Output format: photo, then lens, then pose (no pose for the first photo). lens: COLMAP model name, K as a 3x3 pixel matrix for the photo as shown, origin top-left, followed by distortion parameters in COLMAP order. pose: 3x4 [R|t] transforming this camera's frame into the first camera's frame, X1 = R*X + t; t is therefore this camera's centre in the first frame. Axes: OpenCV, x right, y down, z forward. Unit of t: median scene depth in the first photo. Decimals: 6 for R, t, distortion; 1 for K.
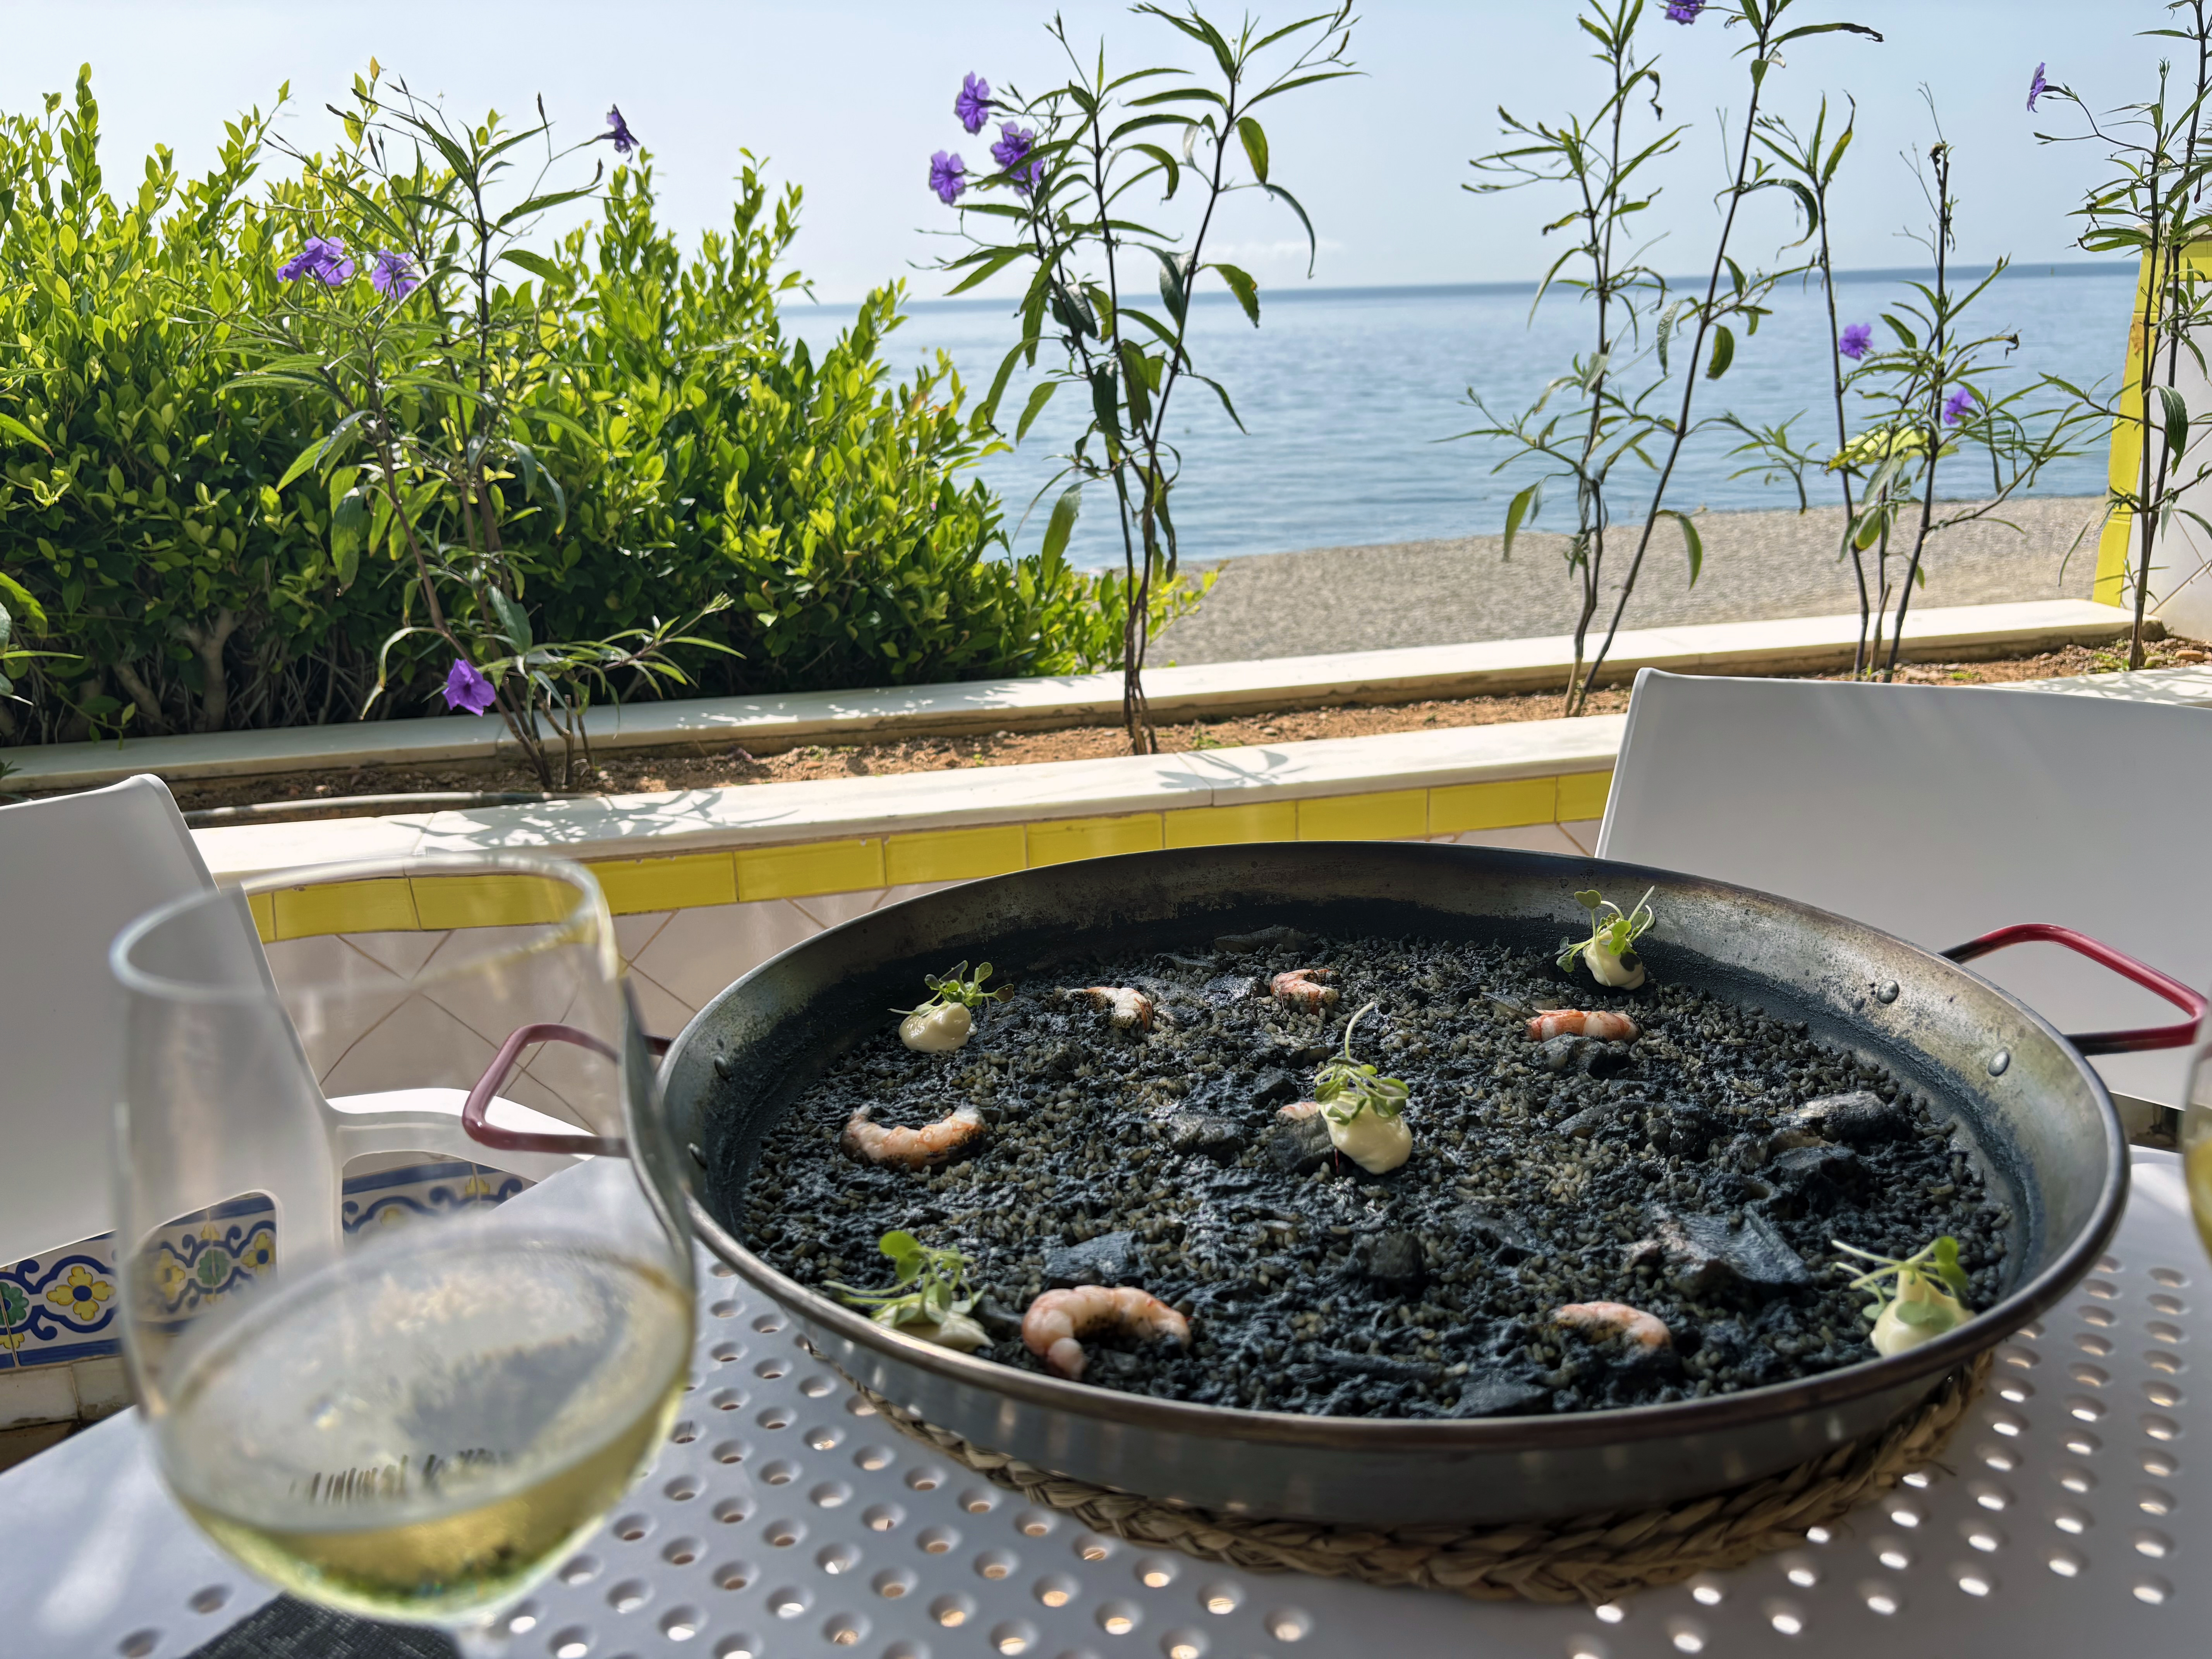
lens RADIAL K [[1735.8, 0, 1106.0], [0, 1735.8, 829.5], [0, 0, 1]] dist [0.008955, 0.001001]
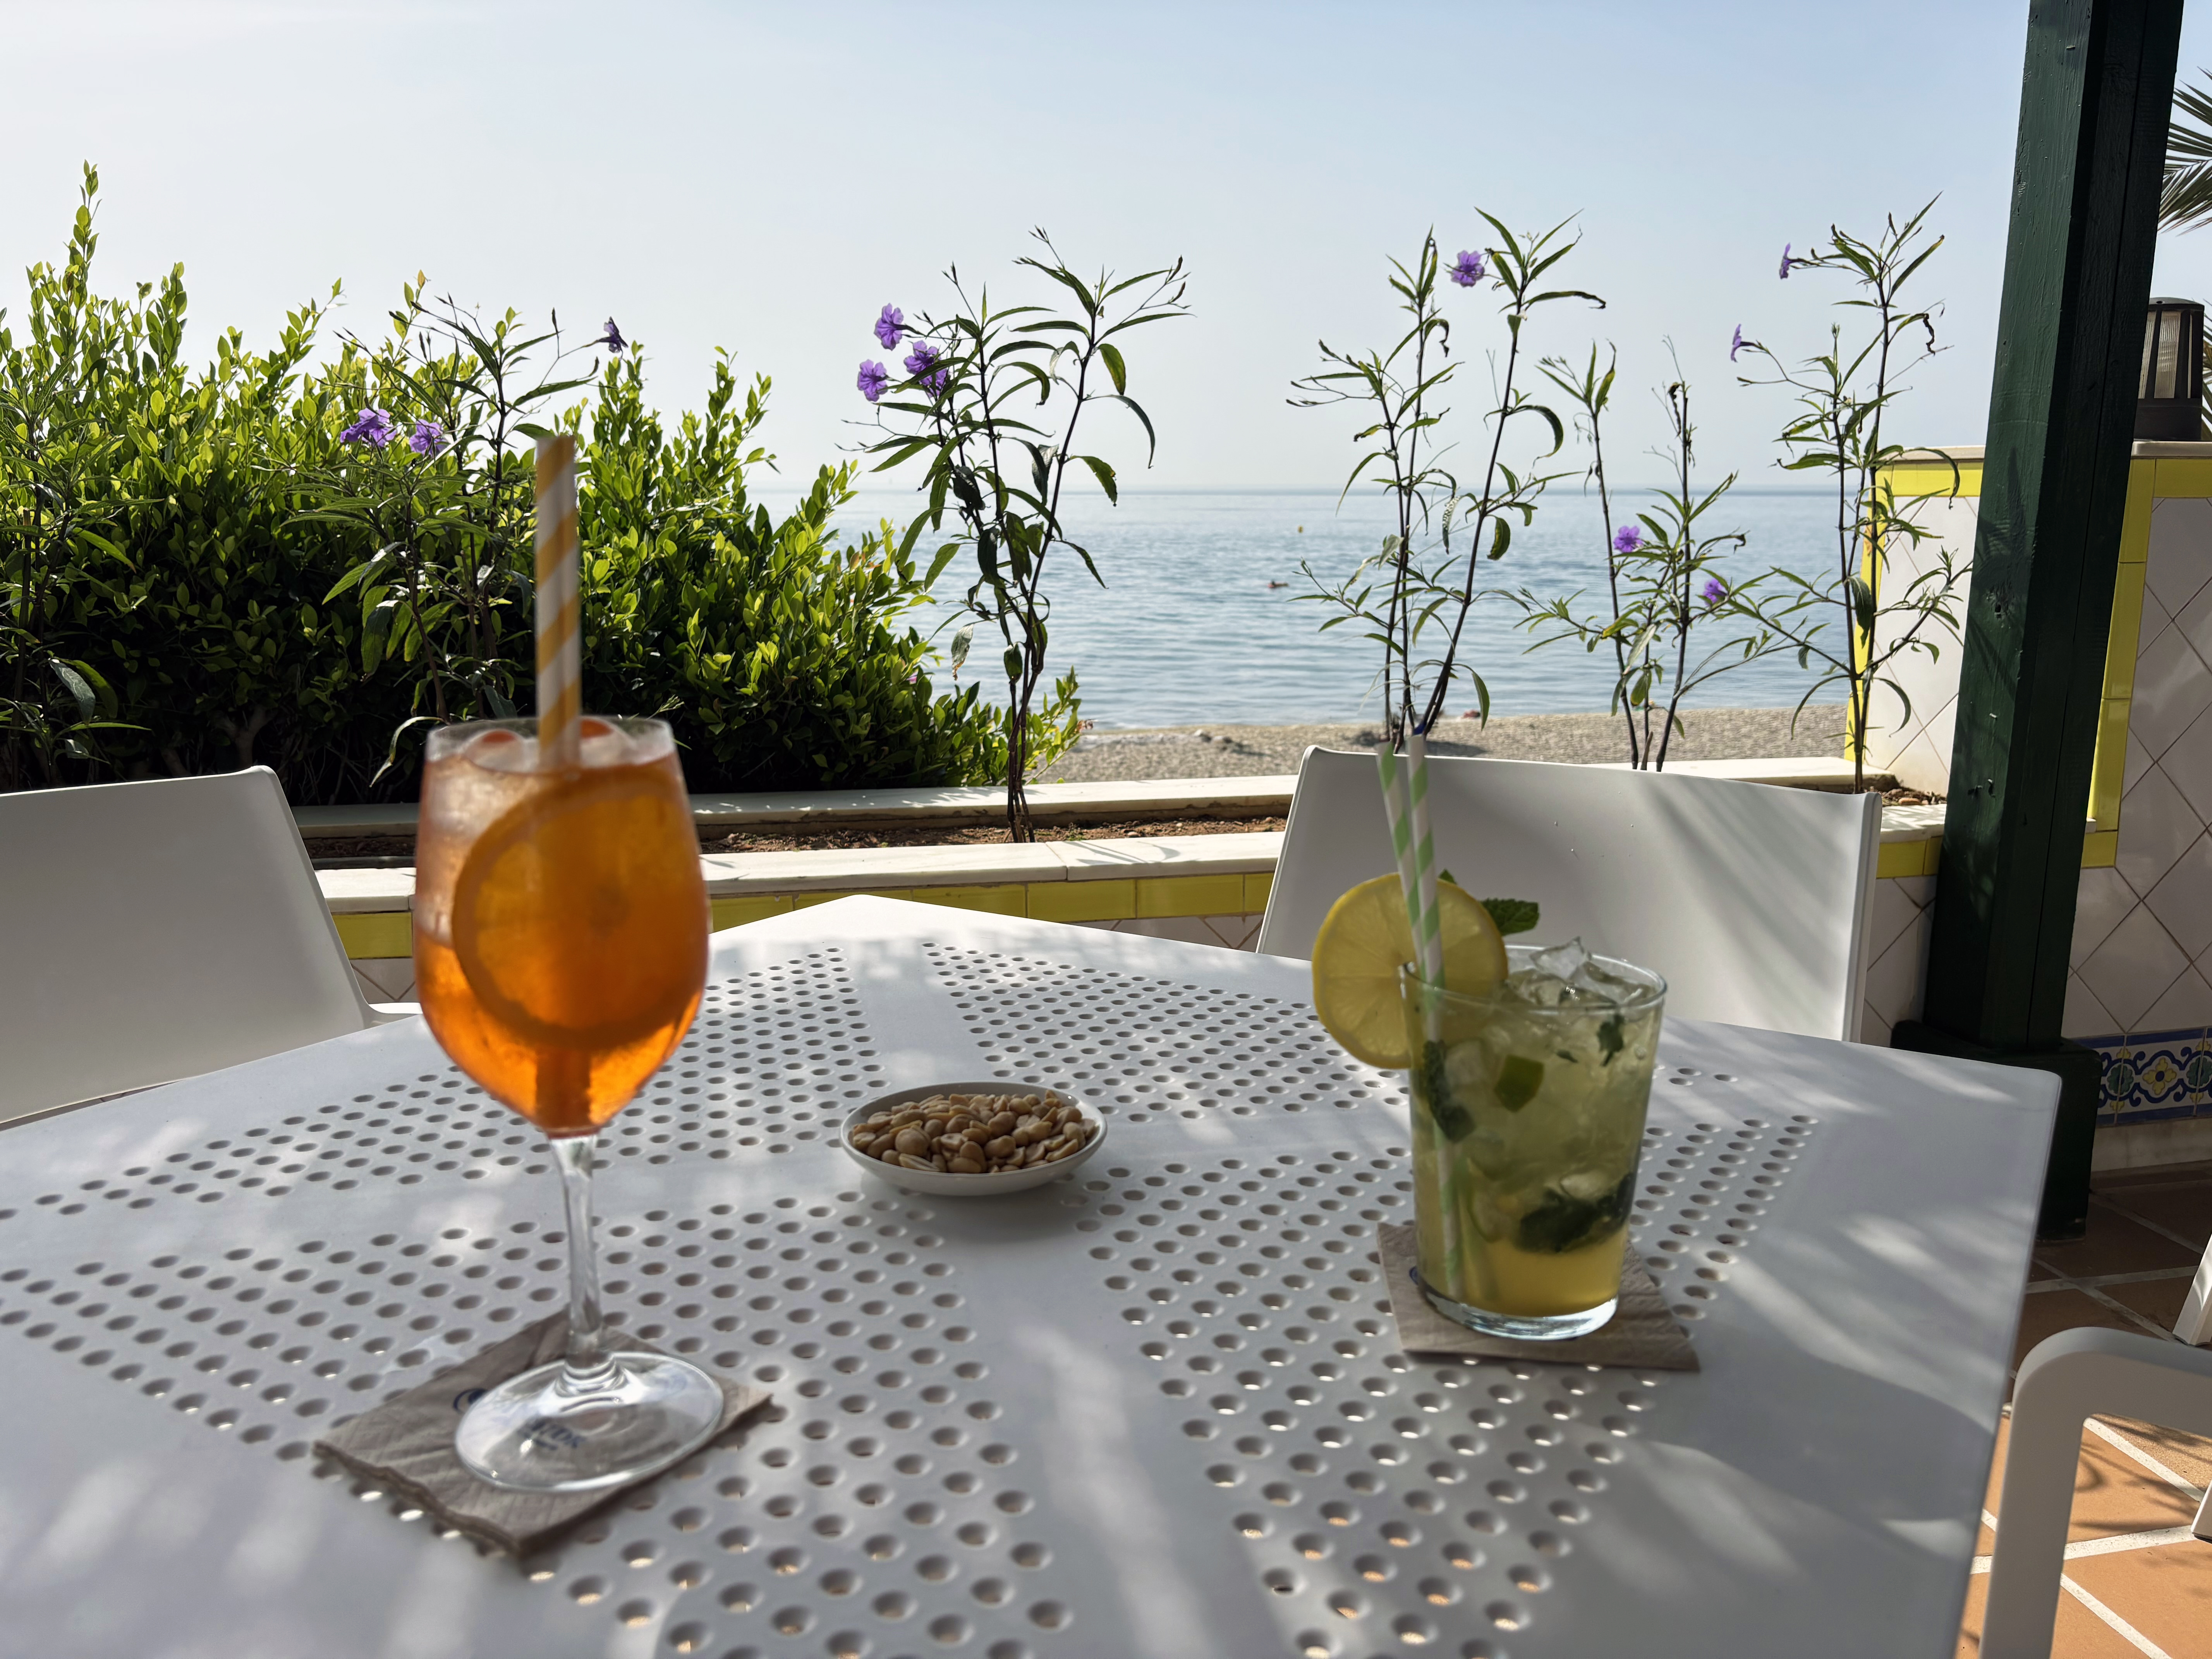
lens RADIAL K [[1687.0, 0, 1106.0], [0, 1687.0, 829.5], [0, 0, 1]] dist [0.063223, -0.128657]
pose [[0.999294, 0.030357, 0.022129, 0.052378], [-0.028096, 0.994969, -0.096168, 0.055404], [-0.024937, 0.095478, 0.995119, -0.173911]]
